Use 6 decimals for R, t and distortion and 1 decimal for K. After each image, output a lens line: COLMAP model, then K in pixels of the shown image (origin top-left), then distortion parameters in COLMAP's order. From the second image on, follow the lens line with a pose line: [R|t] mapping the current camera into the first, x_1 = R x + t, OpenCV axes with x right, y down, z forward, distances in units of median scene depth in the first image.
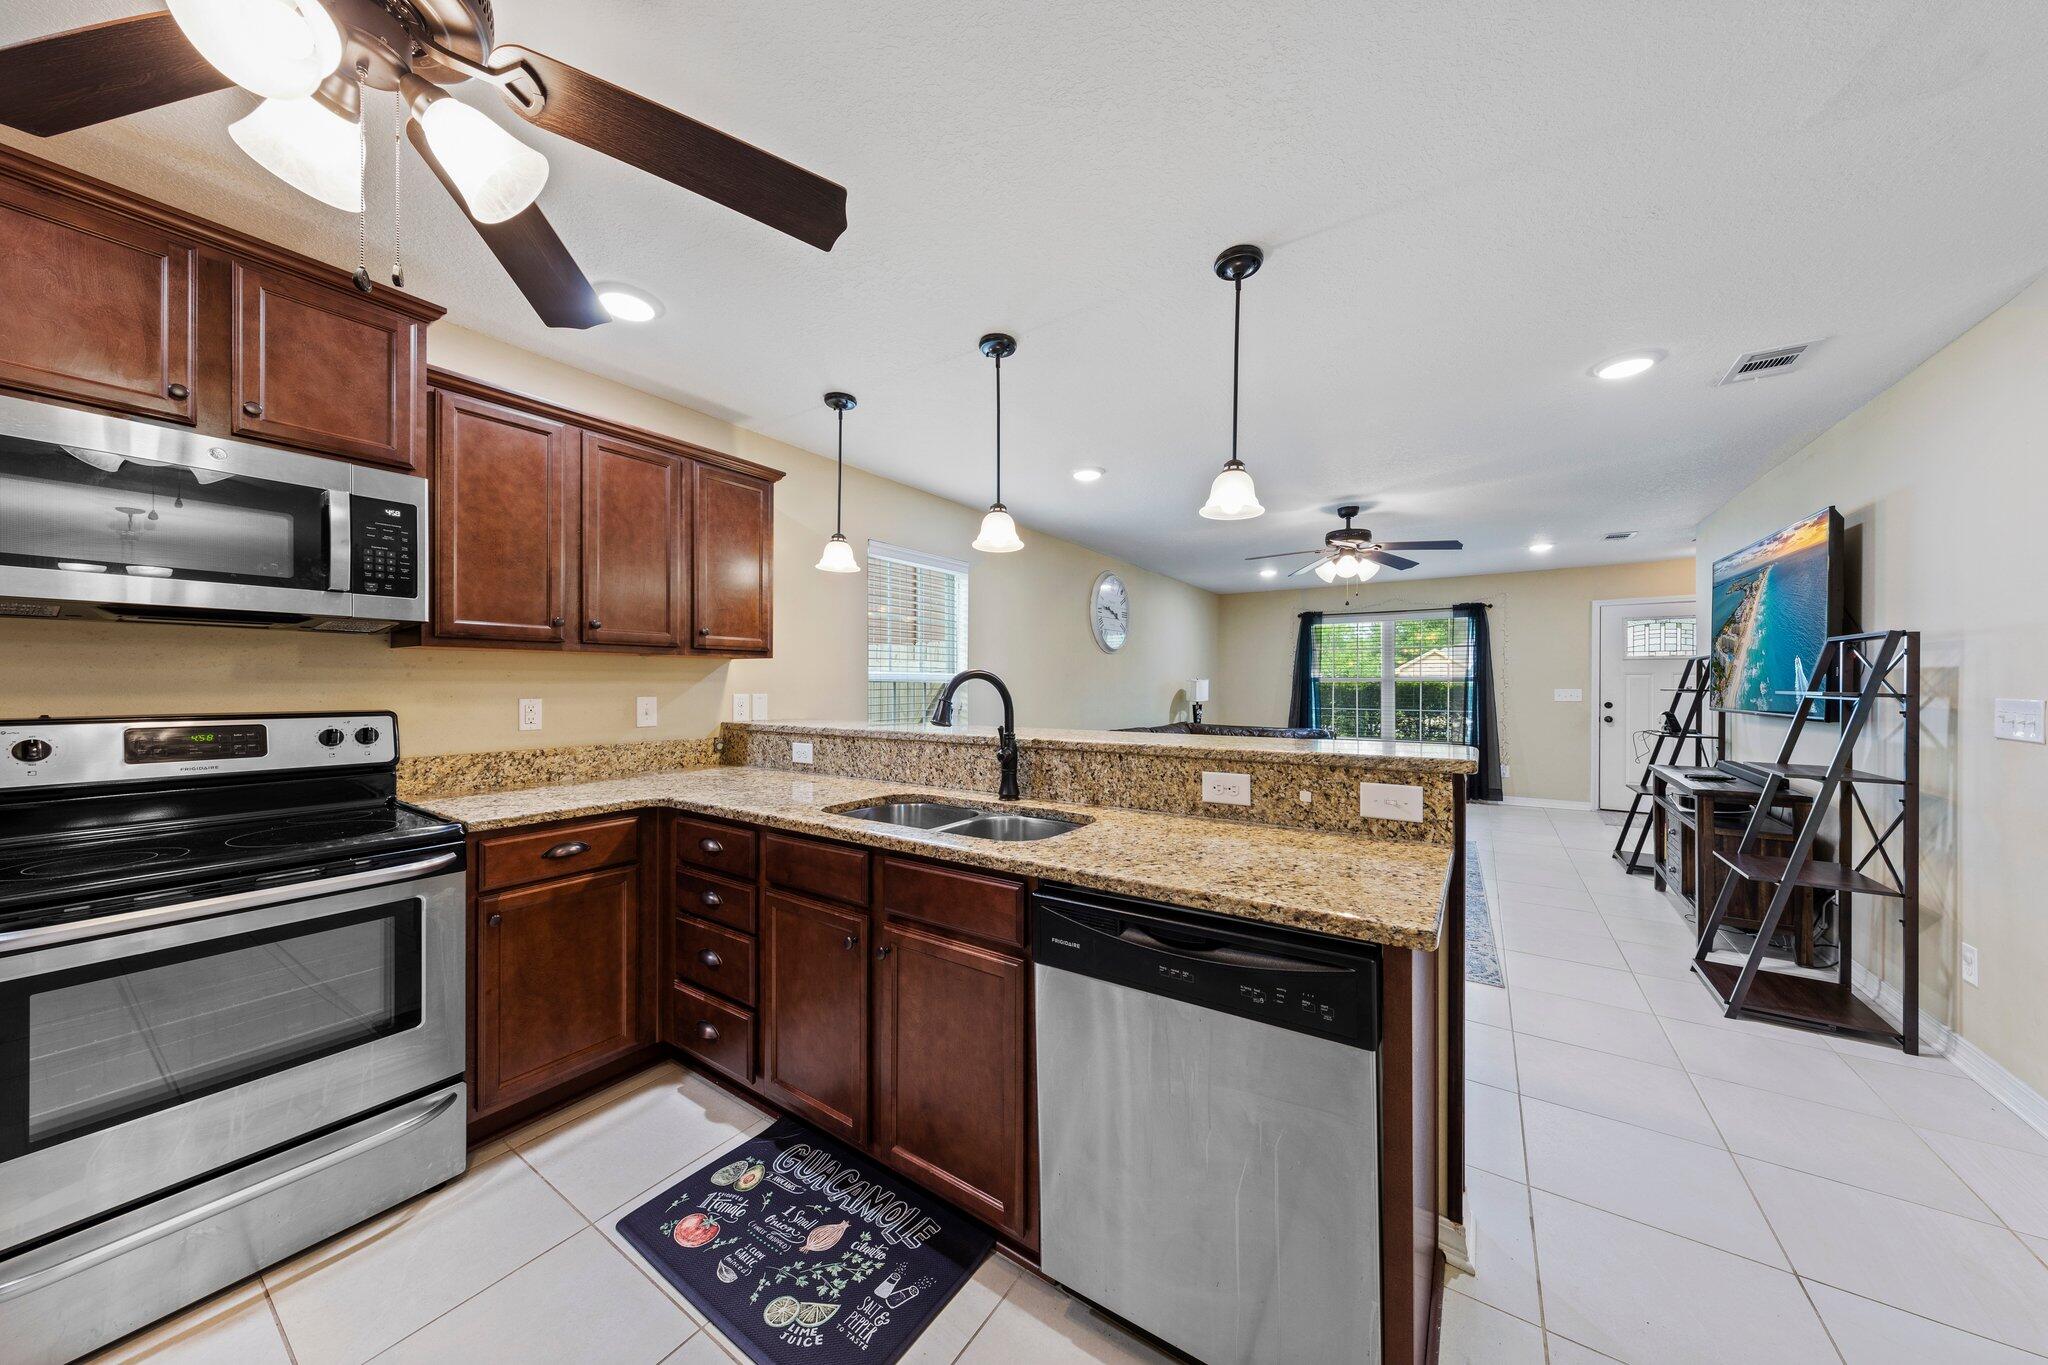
lens RADIAL K [[676.3, 0, 1022.6], [0, 676.3, 685.8], [0, 0, 1]] dist [-0.000069, 0.000002]
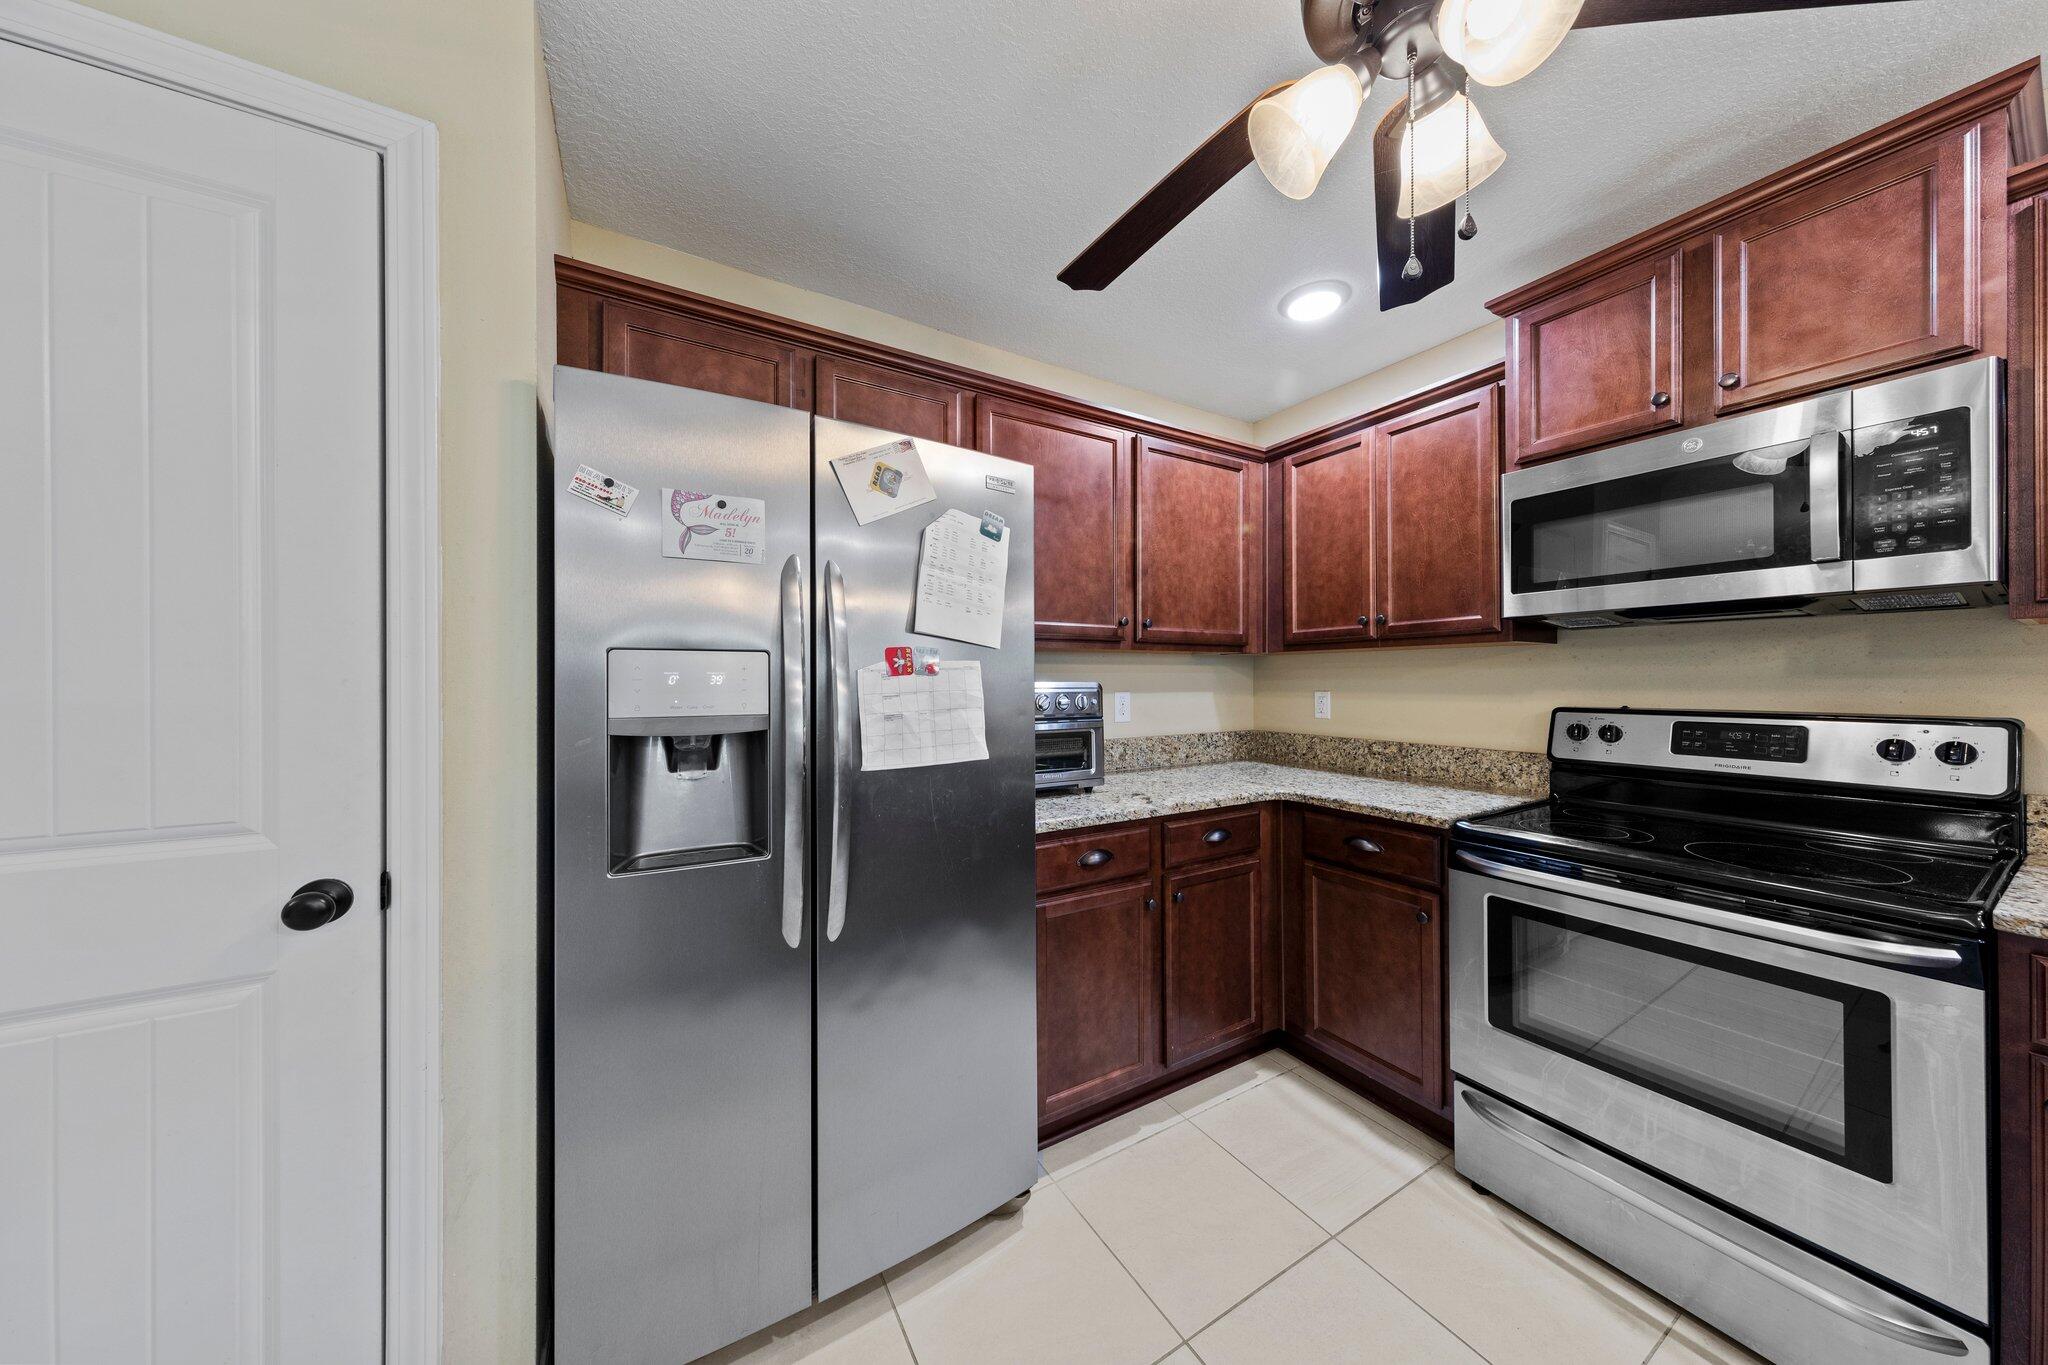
lens RADIAL K [[645.7, 0, 1023.4], [0, 645.7, 680.1], [0, 0, 1]] dist [-0.000502, 0.000006]
pose [[-0.430866, -0.001817, -0.902414, 0.061779], [0.001329, 0.999996, -0.002648, -0.001373], [0.902415, -0.002341, -0.430861, 0.485831]]
